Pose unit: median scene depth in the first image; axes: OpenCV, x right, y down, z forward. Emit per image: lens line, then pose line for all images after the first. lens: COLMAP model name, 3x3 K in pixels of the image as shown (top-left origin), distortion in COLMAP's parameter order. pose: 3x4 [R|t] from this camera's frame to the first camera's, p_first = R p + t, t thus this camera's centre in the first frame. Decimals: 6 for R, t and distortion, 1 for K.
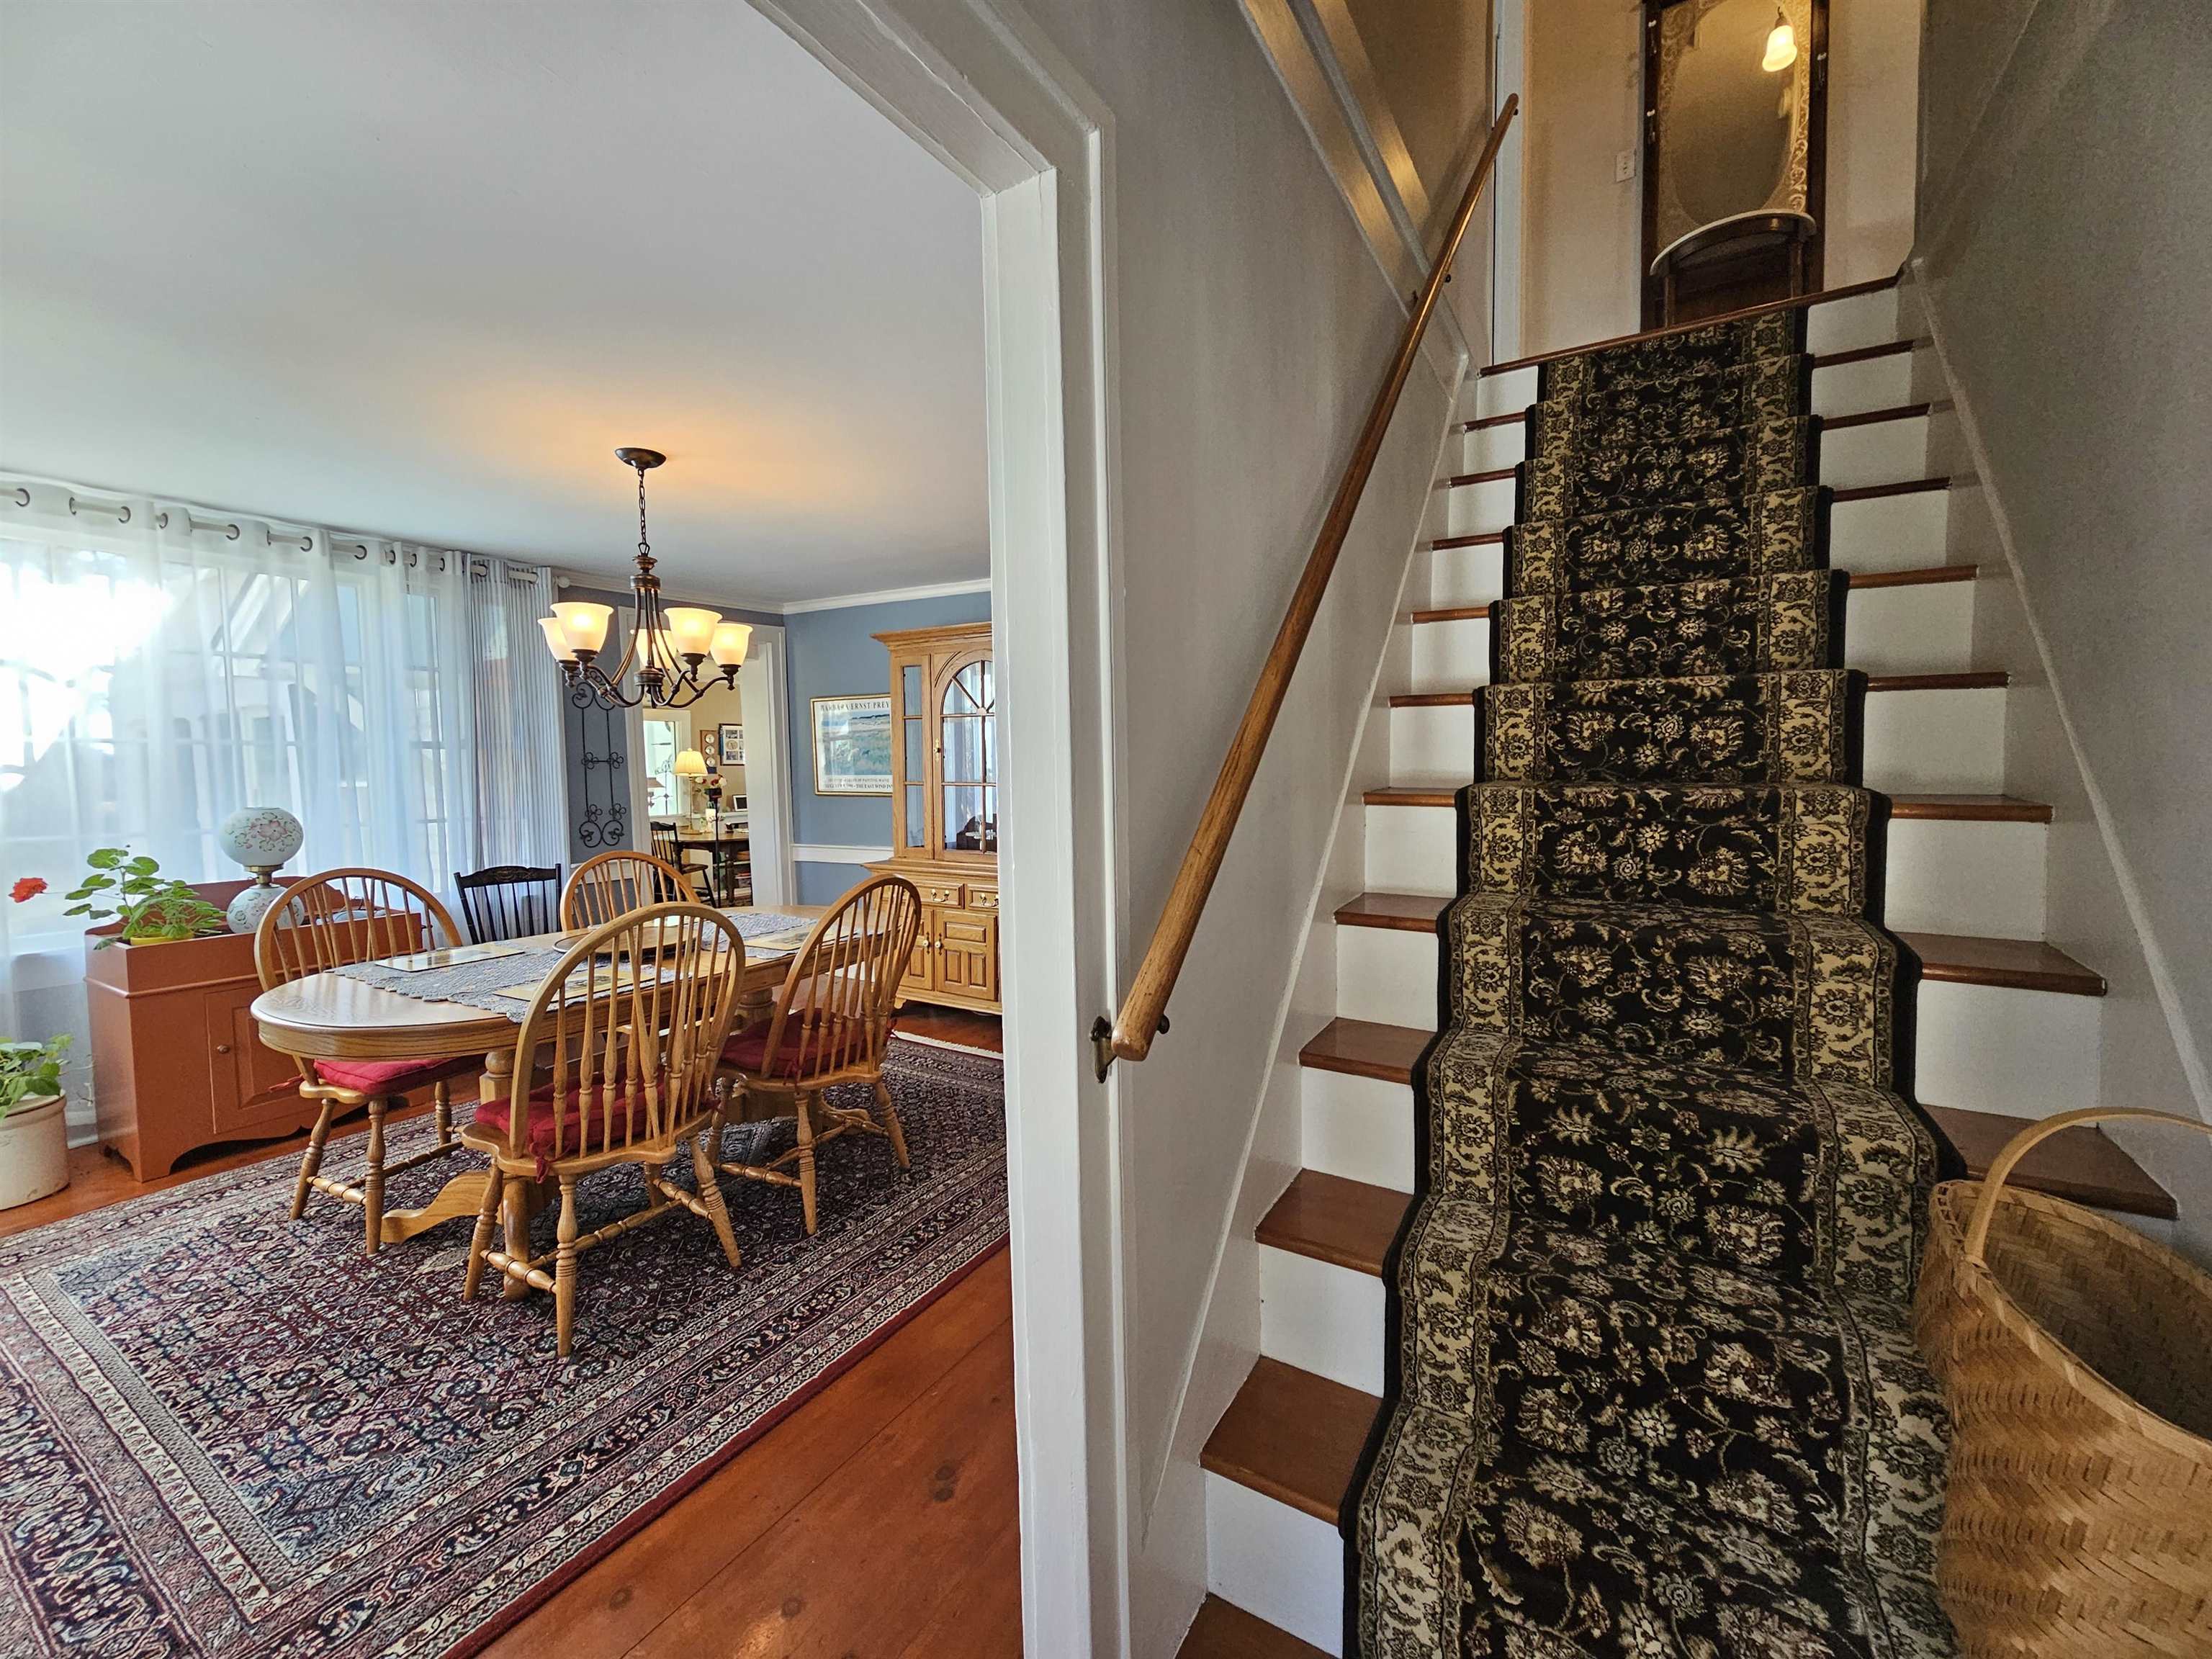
lens RADIAL K [[908.0, 0, 1098.1], [0, 908.0, 826.5], [0, 0, 1]] dist [-0.000480, 0.000783]
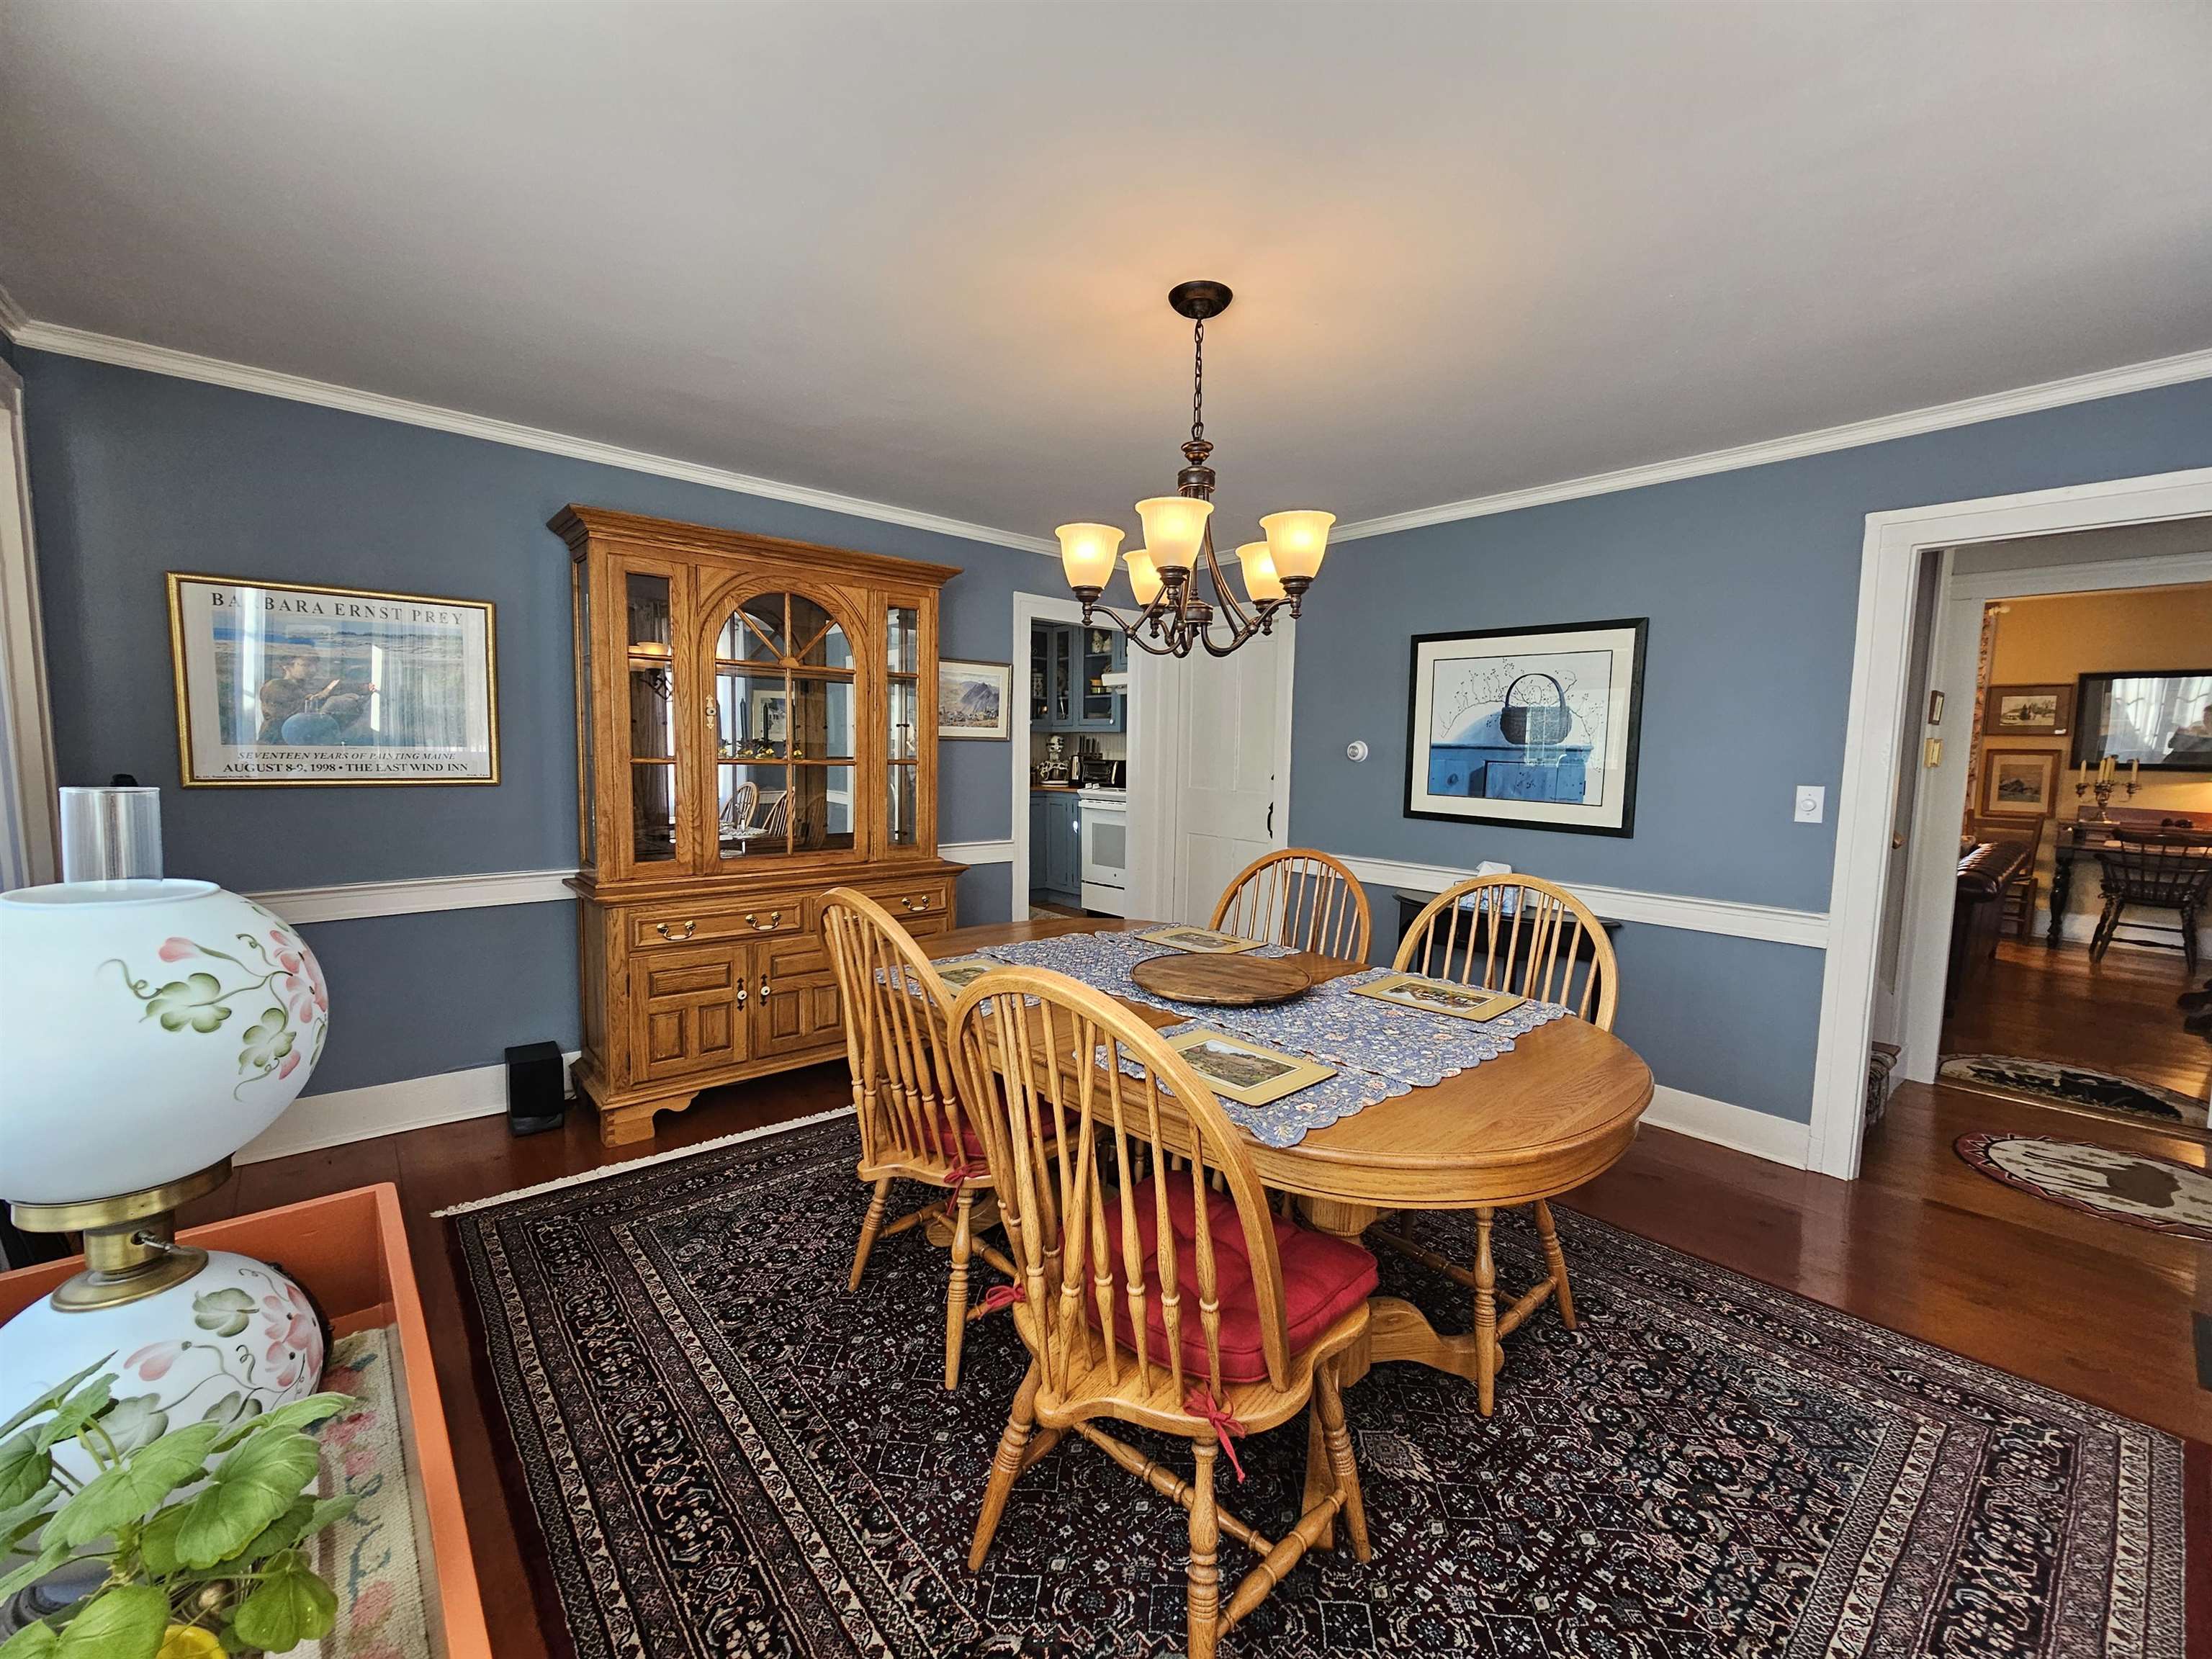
lens RADIAL K [[908.0, 0, 1097.6], [0, 908.0, 818.4], [0, 0, 1]] dist [-0.000480, 0.000783]
pose [[0.312387, -0.077813, 0.946763, -2.198264], [0.037443, 0.996874, 0.069577, -0.106553], [-0.949217, 0.013715, 0.314324, 1.541480]]
